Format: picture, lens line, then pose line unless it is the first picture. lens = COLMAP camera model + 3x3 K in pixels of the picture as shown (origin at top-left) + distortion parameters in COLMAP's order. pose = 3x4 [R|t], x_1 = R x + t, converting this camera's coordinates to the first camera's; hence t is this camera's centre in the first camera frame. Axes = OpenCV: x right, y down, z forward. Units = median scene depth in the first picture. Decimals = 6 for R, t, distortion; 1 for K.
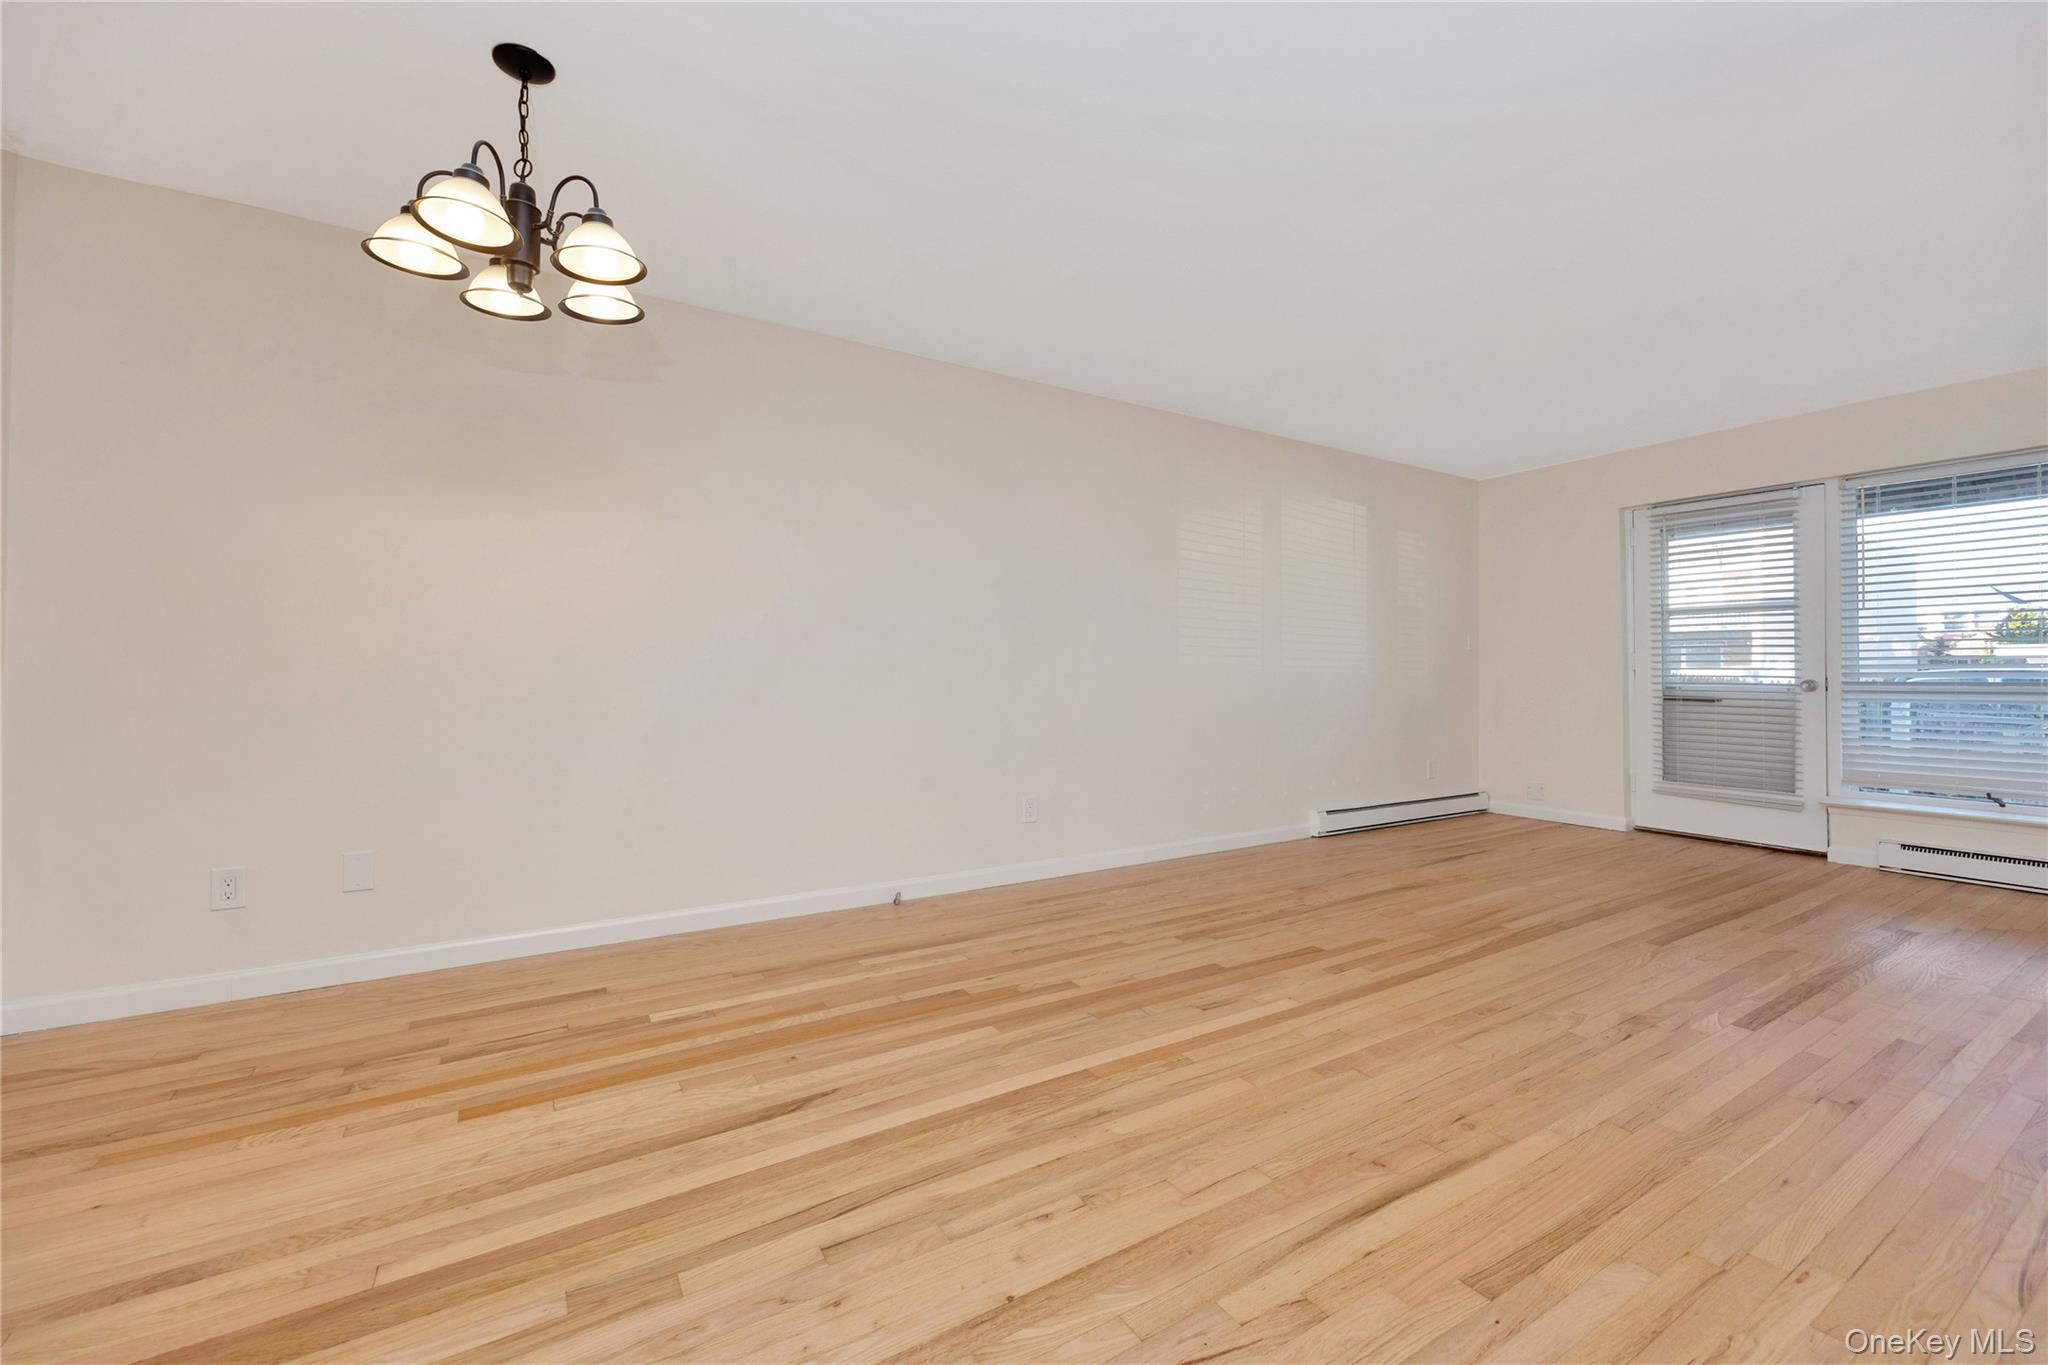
lens RADIAL K [[820.9, 0, 1022.4], [0, 820.9, 661.6], [0, 0, 1]] dist [-0.002819, -0.000201]
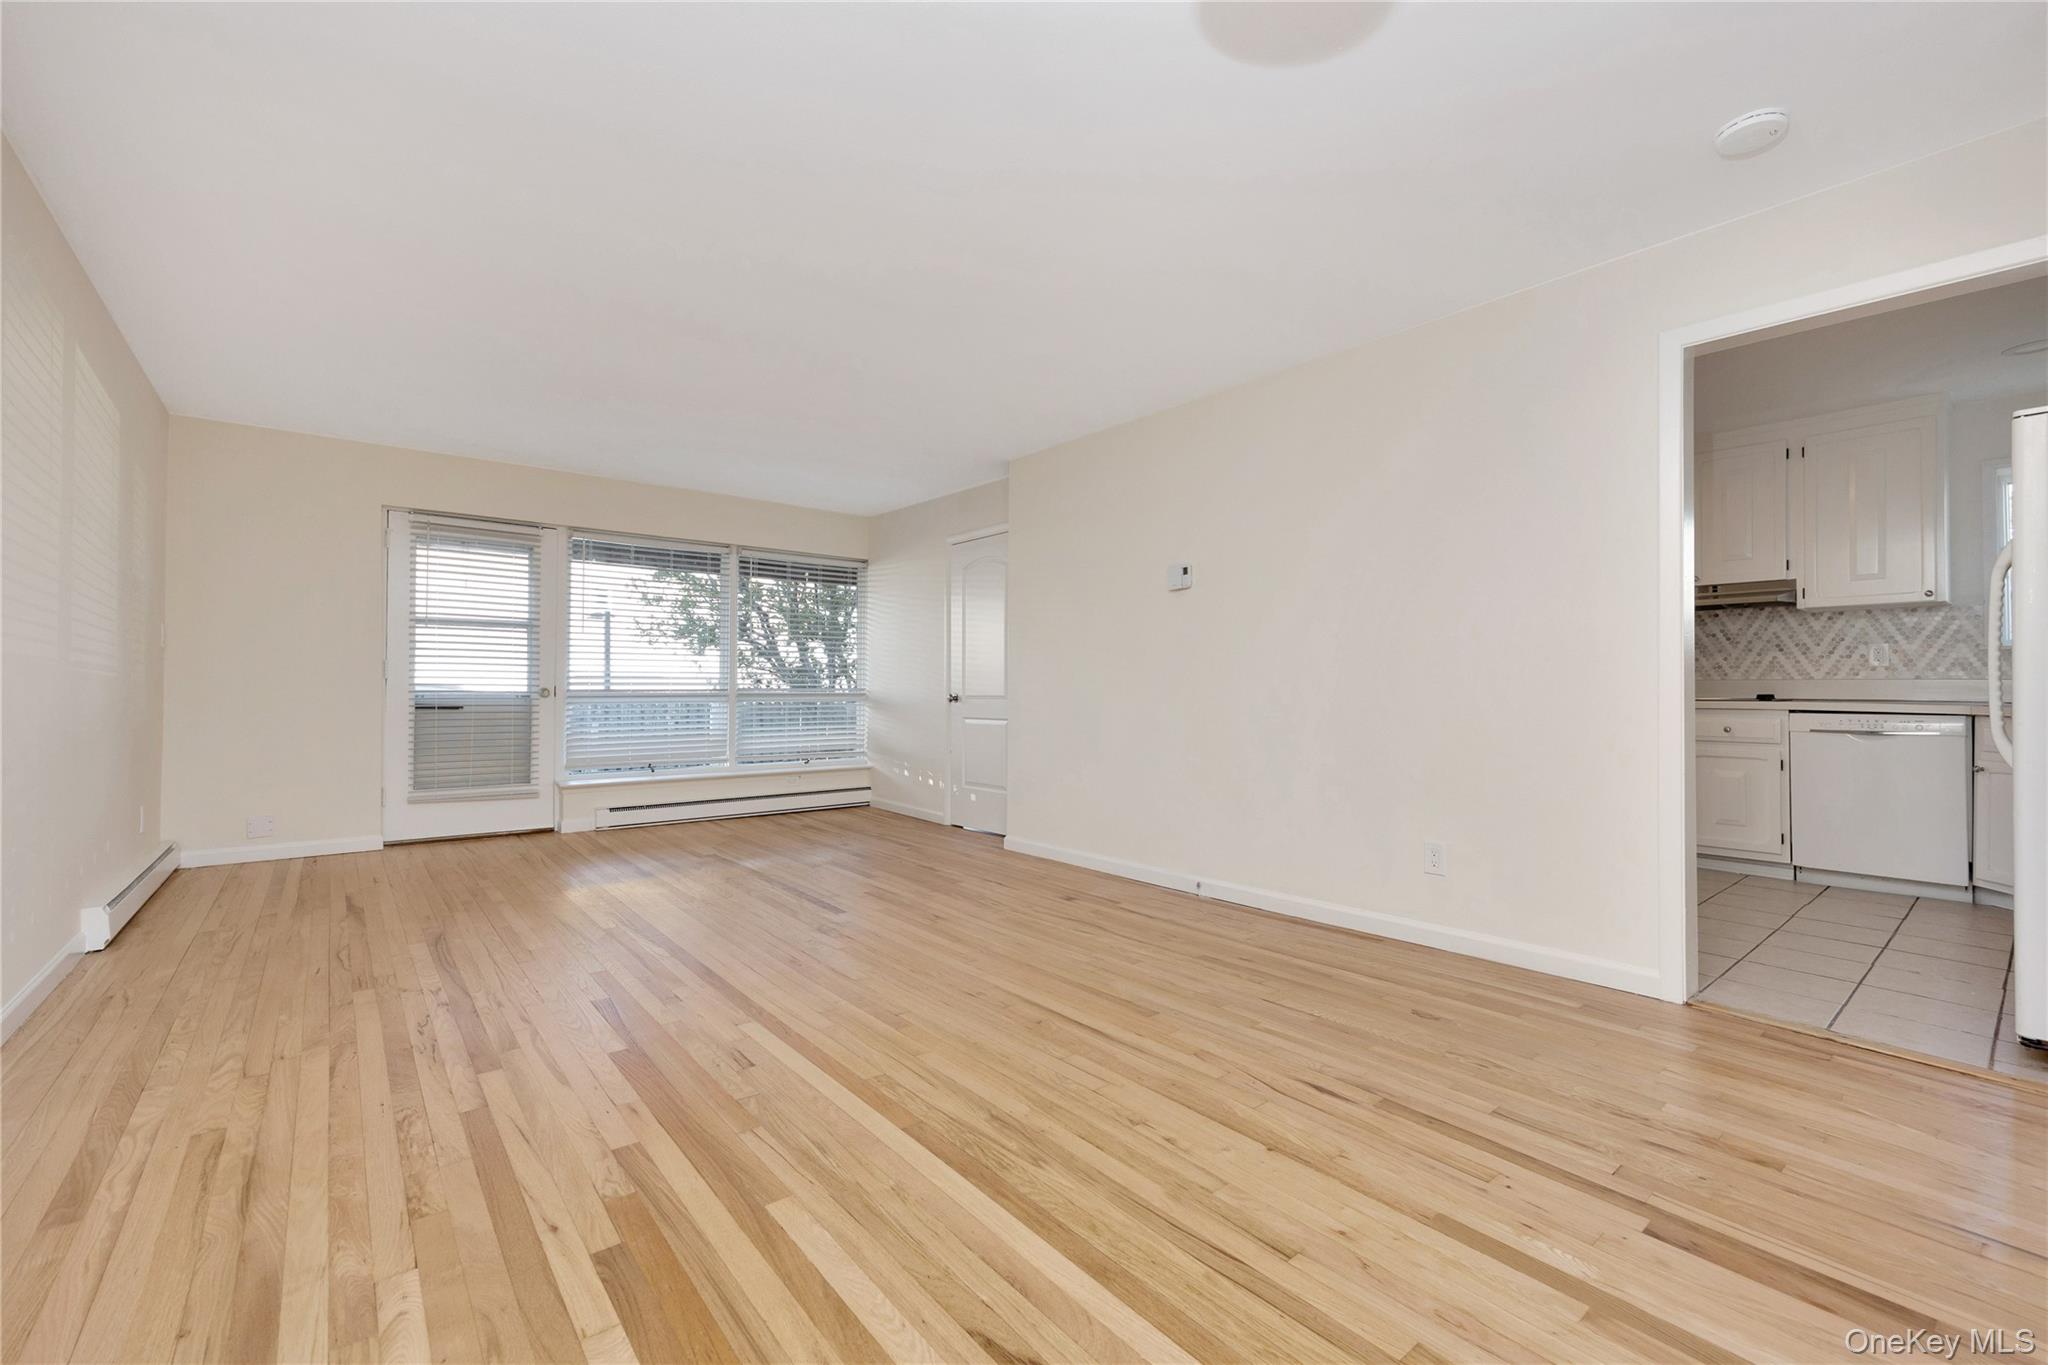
lens RADIAL K [[849.8, 0, 1026.4], [0, 849.8, 680.3], [0, 0, 1]] dist [0.002189, -0.000197]
pose [[-0.135776, 0.010657, 0.990682, -0.665950], [-0.015691, 0.999794, -0.012906, 0.028199], [-0.990615, -0.017297, -0.135581, 0.803480]]
